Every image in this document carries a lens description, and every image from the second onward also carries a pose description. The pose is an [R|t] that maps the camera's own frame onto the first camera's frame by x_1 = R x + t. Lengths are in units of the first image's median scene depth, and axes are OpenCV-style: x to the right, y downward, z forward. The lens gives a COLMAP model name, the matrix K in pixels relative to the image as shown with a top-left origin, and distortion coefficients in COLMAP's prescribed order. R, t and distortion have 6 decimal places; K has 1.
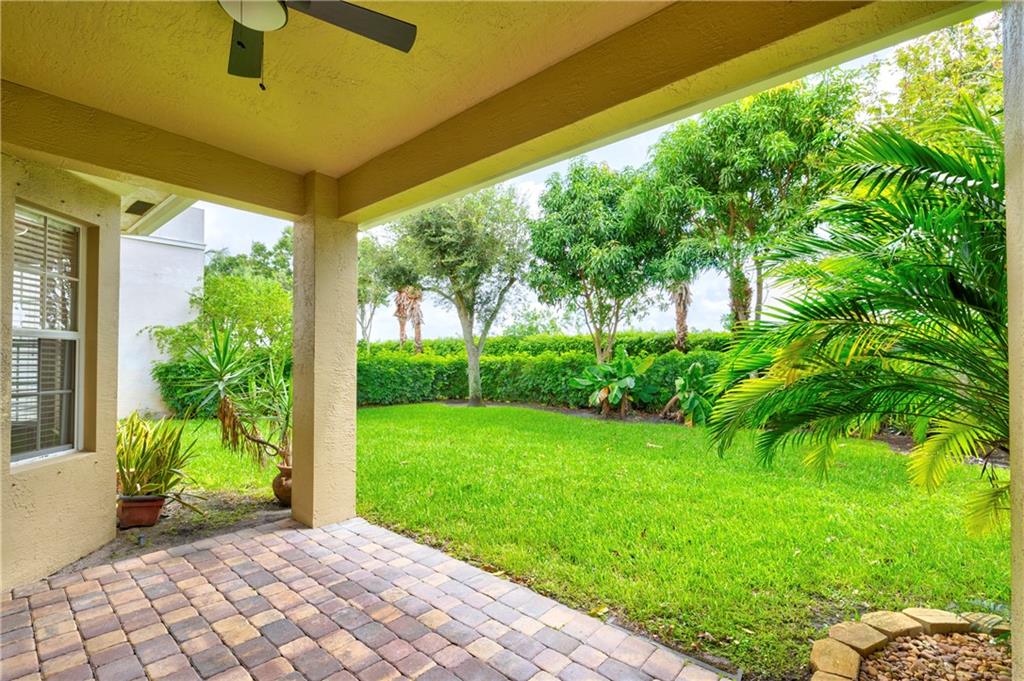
lens RADIAL K [[457.6, 0, 473.1], [0, 457.6, 354.2], [0, 0, 1]] dist [-0.000686, 0.000040]
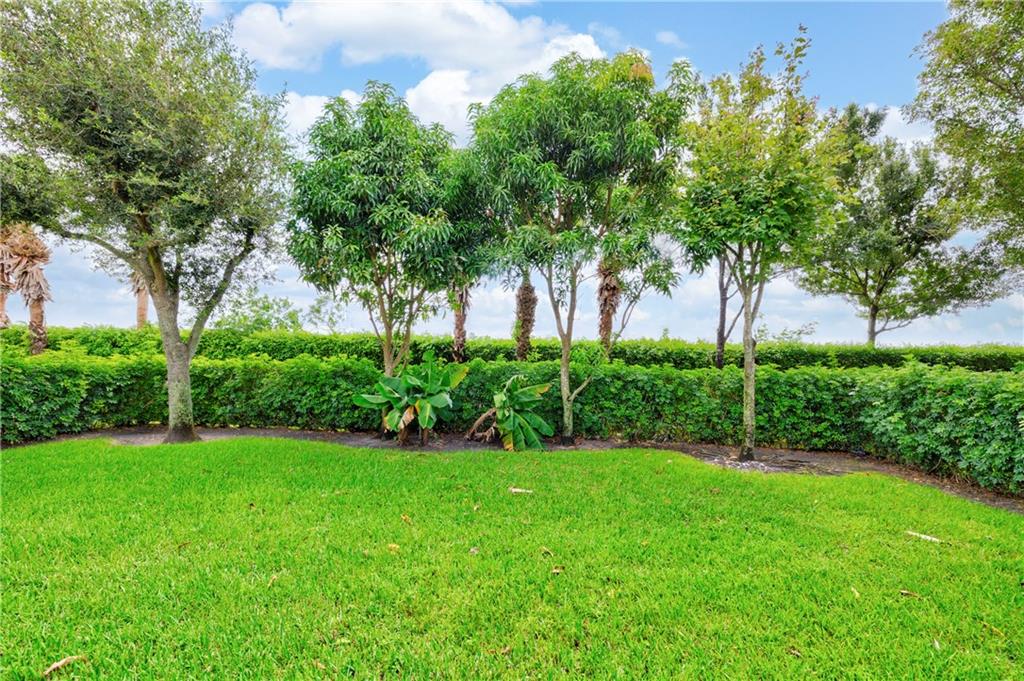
lens RADIAL K [[457.9, 0, 509.8], [0, 457.9, 366.9], [0, 0, 1]] dist [-0.002667, -0.000376]
pose [[0.765009, 0.011845, 0.643911, -0.053619], [-0.026803, 0.999550, 0.013457, -0.005232], [-0.643462, -0.027553, 0.764982, 0.241213]]
